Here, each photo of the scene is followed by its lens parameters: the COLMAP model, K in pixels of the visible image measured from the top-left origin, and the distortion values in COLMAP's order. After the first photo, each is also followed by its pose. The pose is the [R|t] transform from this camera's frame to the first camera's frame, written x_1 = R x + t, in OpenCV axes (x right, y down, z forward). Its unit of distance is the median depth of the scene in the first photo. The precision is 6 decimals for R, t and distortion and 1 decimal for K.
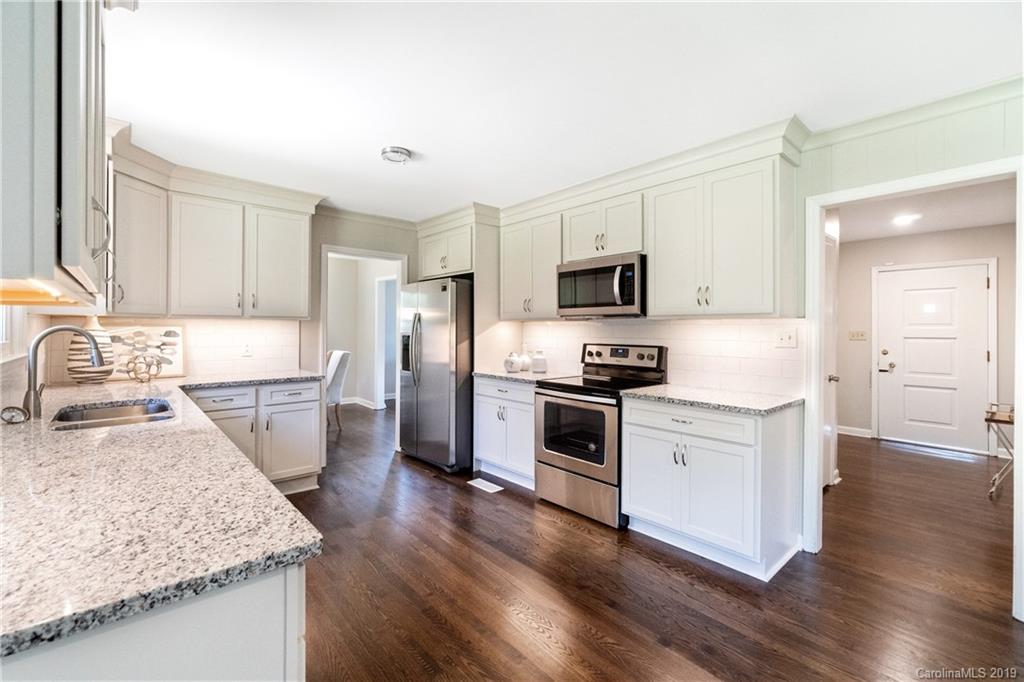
lens RADIAL K [[449.6, 0, 517.4], [0, 449.6, 325.5], [0, 0, 1]] dist [-0.001597, 0.001525]
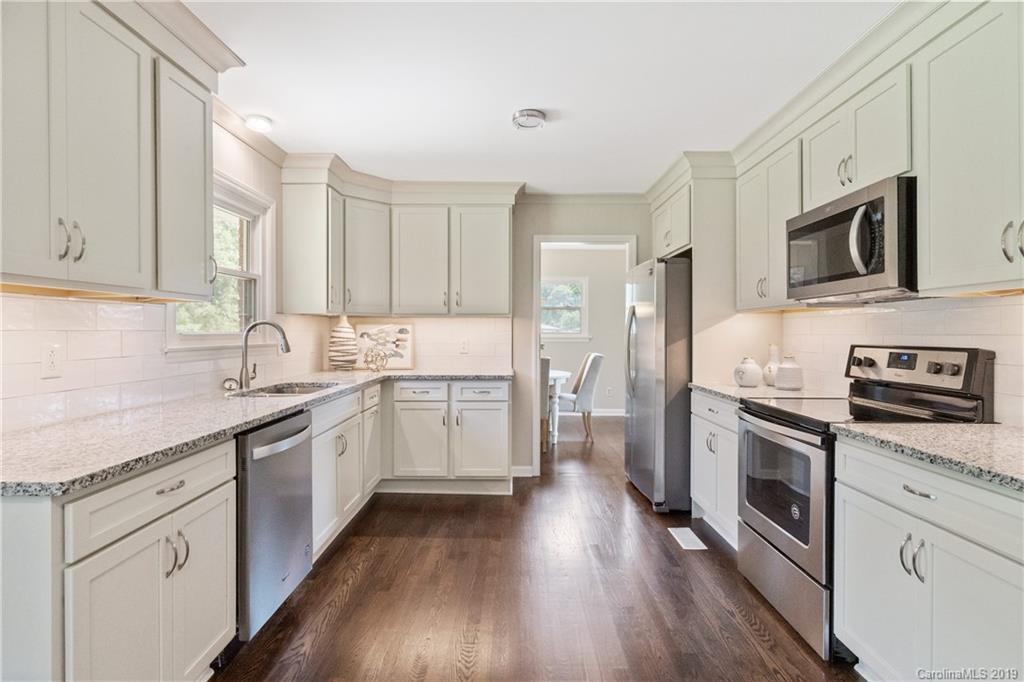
lens RADIAL K [[537.0, 0, 514.0], [0, 537.0, 331.1], [0, 0, 1]] dist [0.006300, -0.001183]
pose [[0.738413, -0.006532, -0.674317, 0.343359], [0.006421, 0.999976, -0.002656, 0.023865], [0.674319, -0.002368, 0.738437, 0.190487]]
